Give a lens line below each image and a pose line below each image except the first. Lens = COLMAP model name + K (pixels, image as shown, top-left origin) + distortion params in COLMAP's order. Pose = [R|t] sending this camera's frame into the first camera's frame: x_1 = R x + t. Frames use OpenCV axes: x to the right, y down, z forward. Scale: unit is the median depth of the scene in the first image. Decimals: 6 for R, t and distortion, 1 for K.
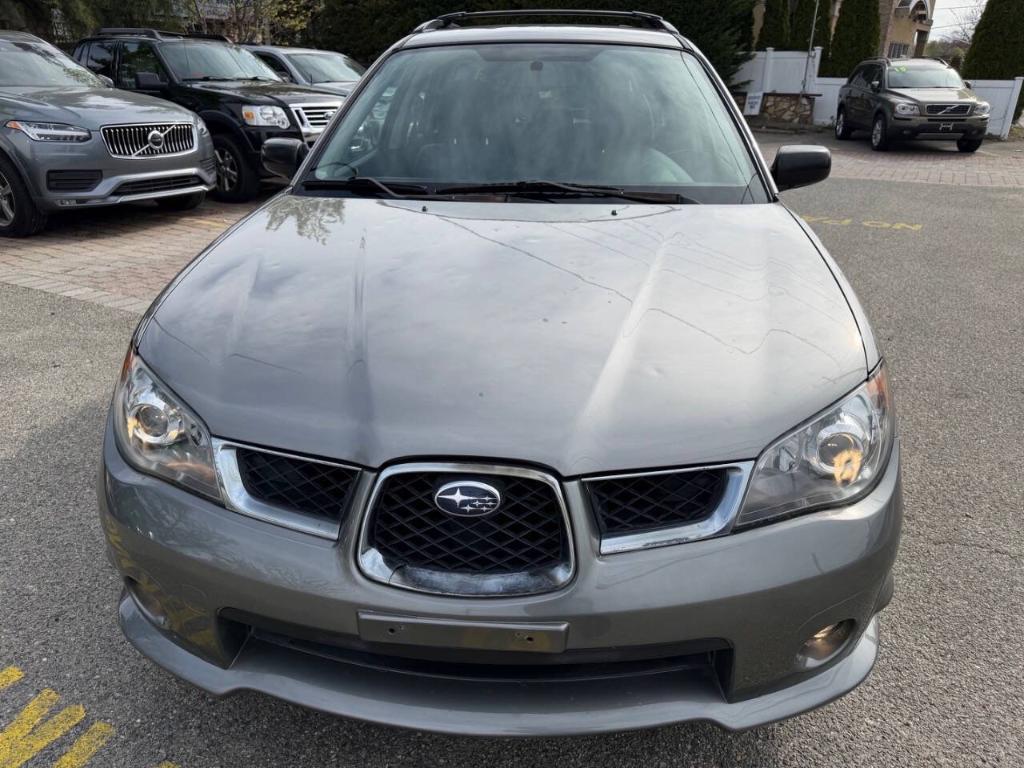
lens RADIAL K [[735.5, 0, 512.0], [0, 735.5, 384.0], [0, 0, 1]] dist [-0.008660, -0.006323]
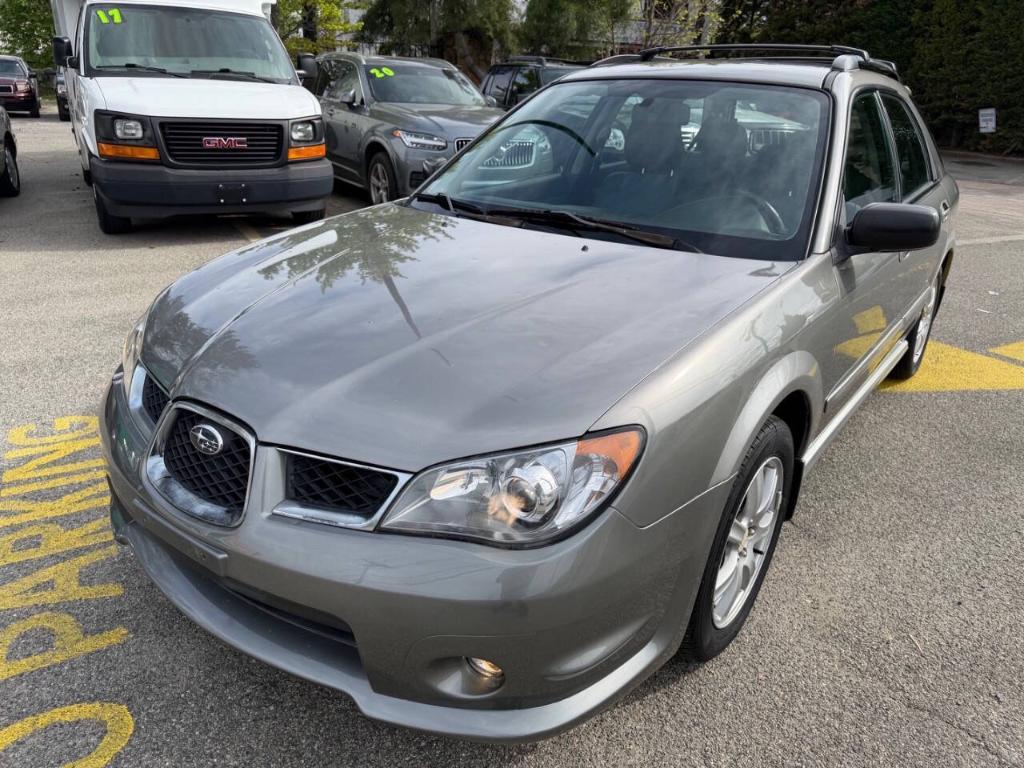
lens RADIAL K [[735.5, 0, 512.0], [0, 735.5, 384.0], [0, 0, 1]] dist [-0.008660, -0.006323]
pose [[0.846868, 0.211525, -0.487926, 0.491329], [-0.224511, 0.973928, 0.032544, -0.049212], [0.482088, 0.081985, 0.872278, 0.062242]]
